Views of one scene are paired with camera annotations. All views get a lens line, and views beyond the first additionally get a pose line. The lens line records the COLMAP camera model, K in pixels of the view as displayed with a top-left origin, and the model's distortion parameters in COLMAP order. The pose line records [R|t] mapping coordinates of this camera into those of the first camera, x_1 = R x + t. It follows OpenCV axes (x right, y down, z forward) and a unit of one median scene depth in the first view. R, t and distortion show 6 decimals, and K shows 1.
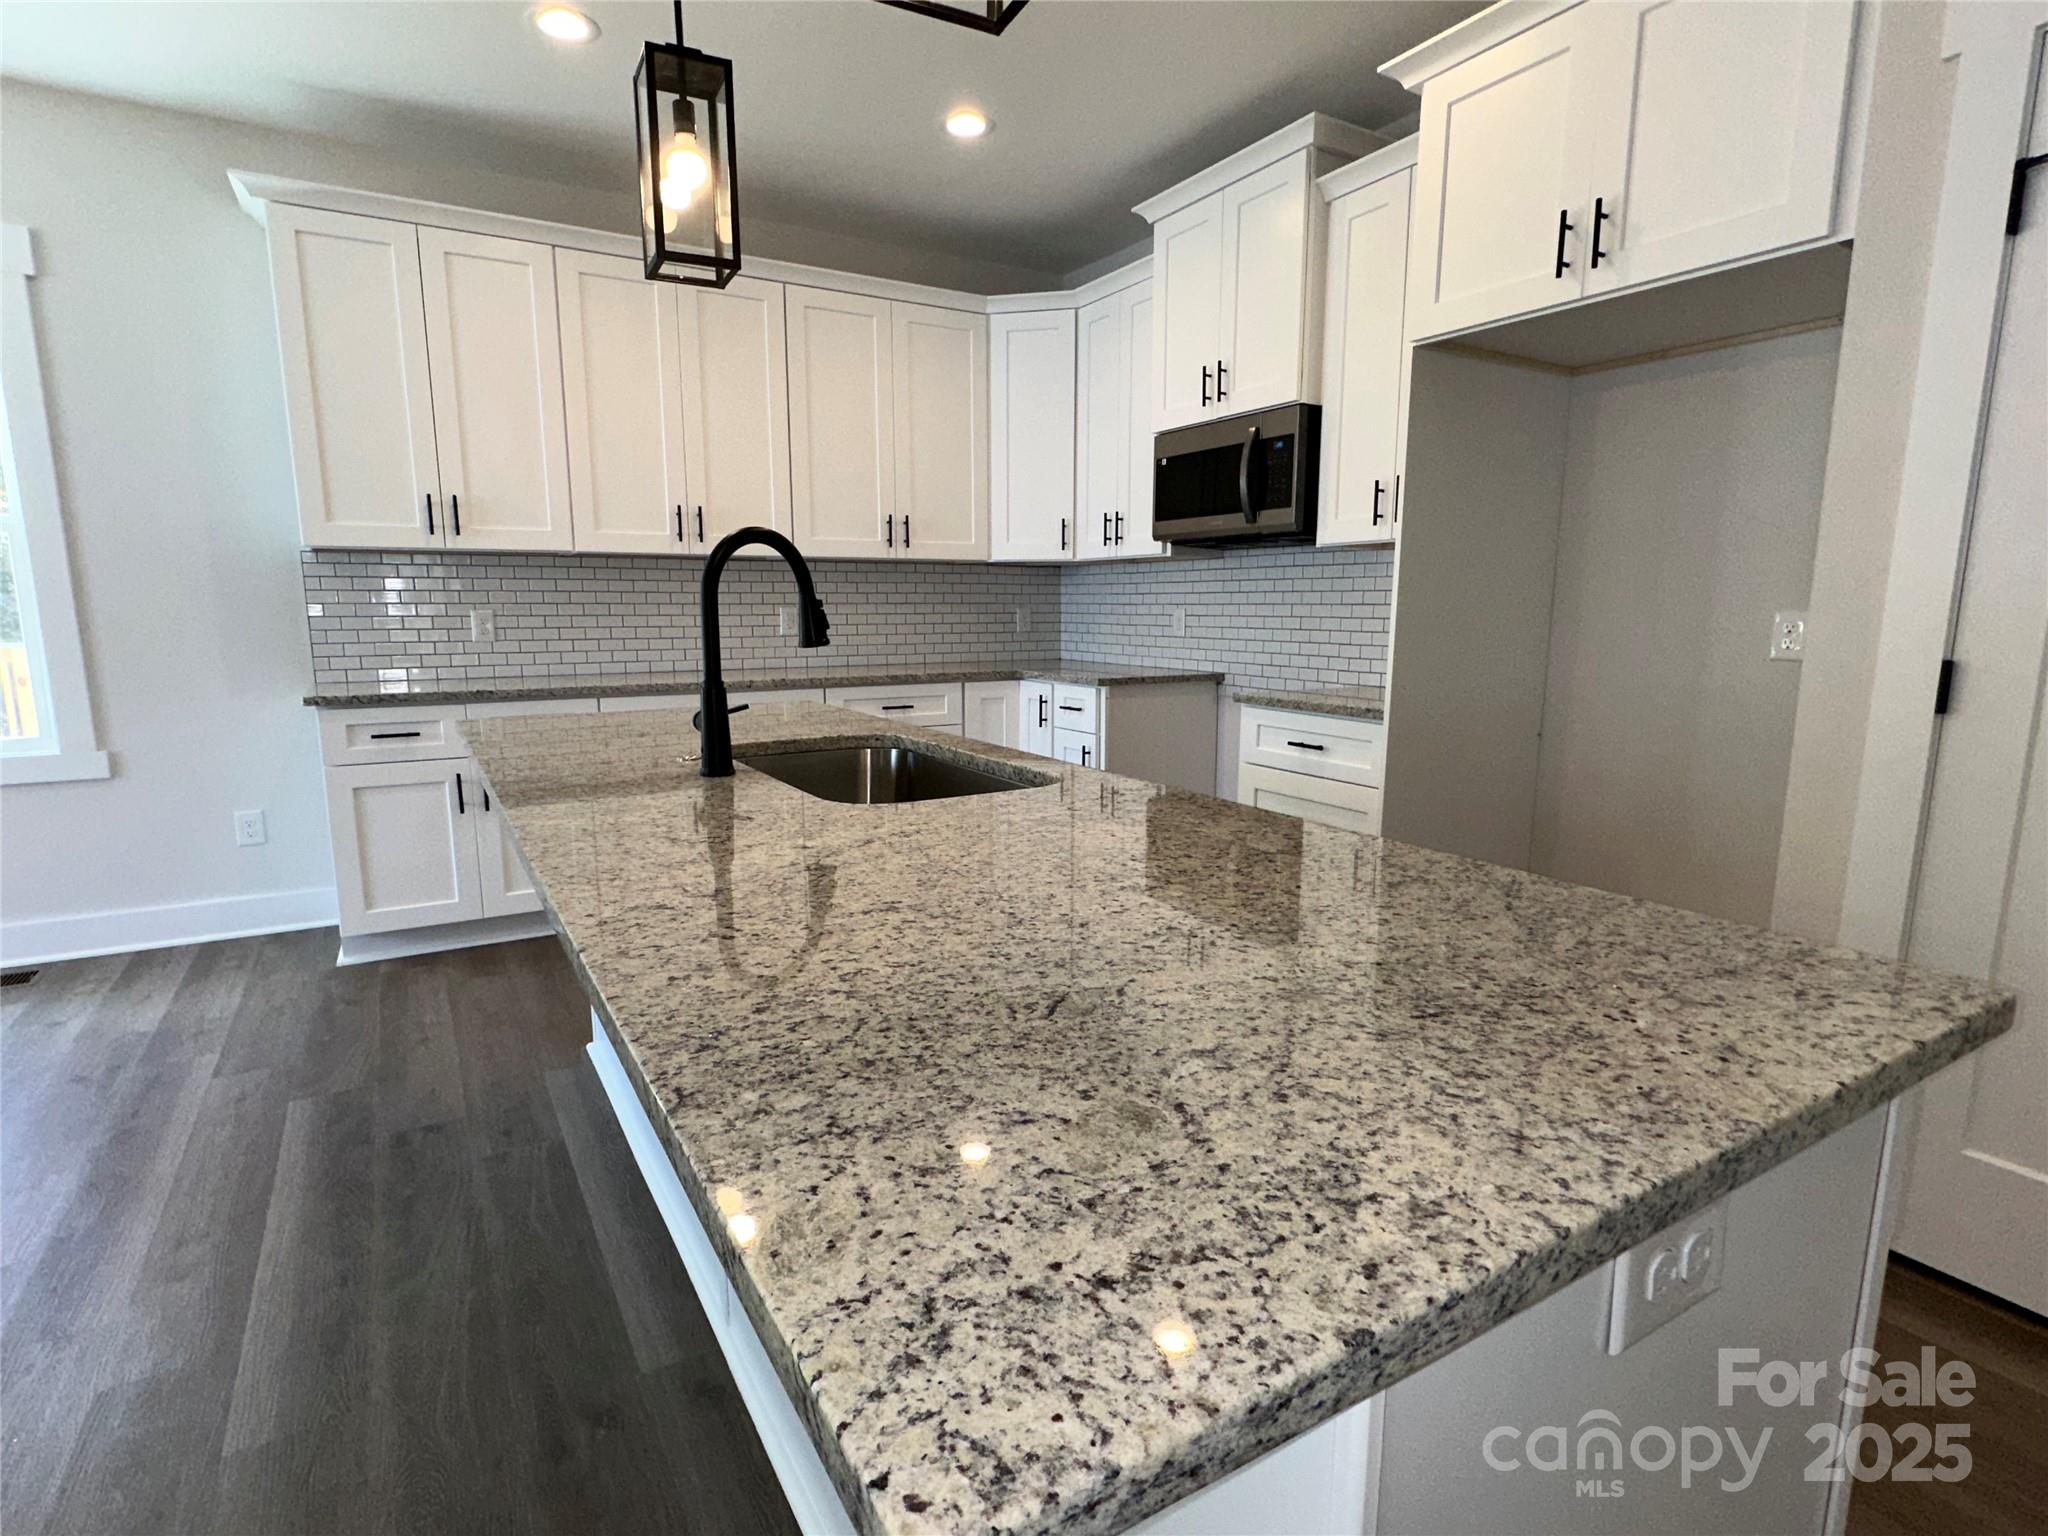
lens RADIAL K [[1037.9, 0, 1017.3], [0, 1037.9, 775.5], [0, 0, 1]] dist [-0.006848, 0.001332]
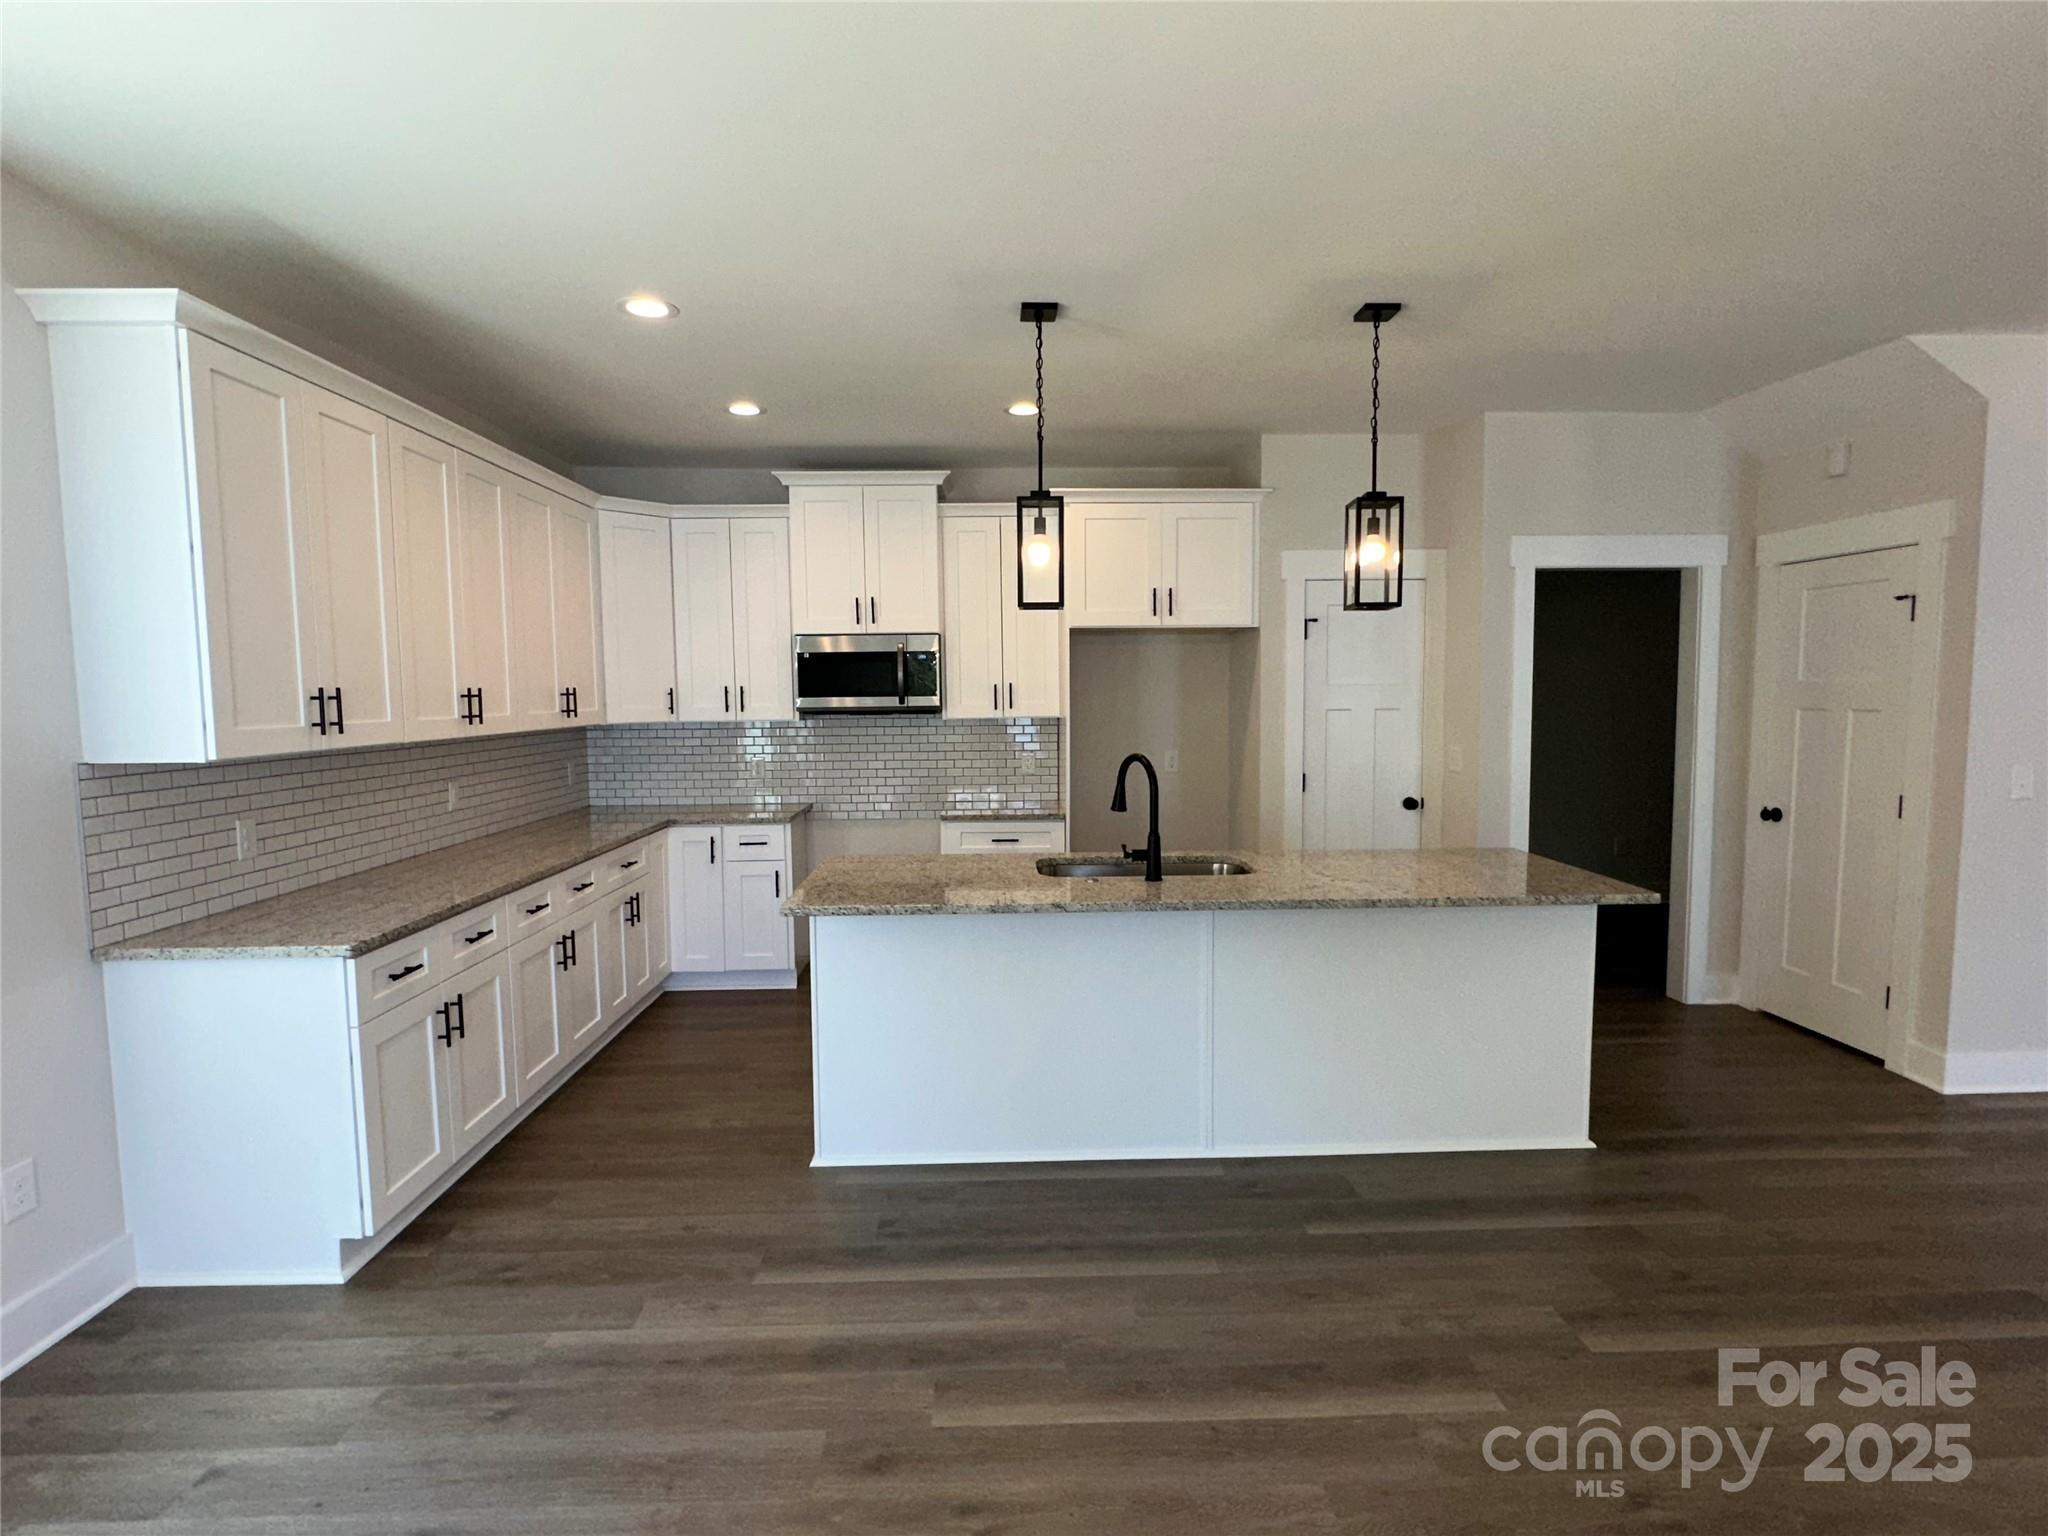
lens RADIAL K [[1037.9, 0, 1024.7], [0, 1037.9, 769.0], [0, 0, 1]] dist [-0.006848, 0.001332]
pose [[0.490386, -0.073290, 0.868418, -1.026973], [0.153197, 0.988191, -0.003111, -0.117741], [-0.857935, 0.134565, 0.495823, 0.103888]]
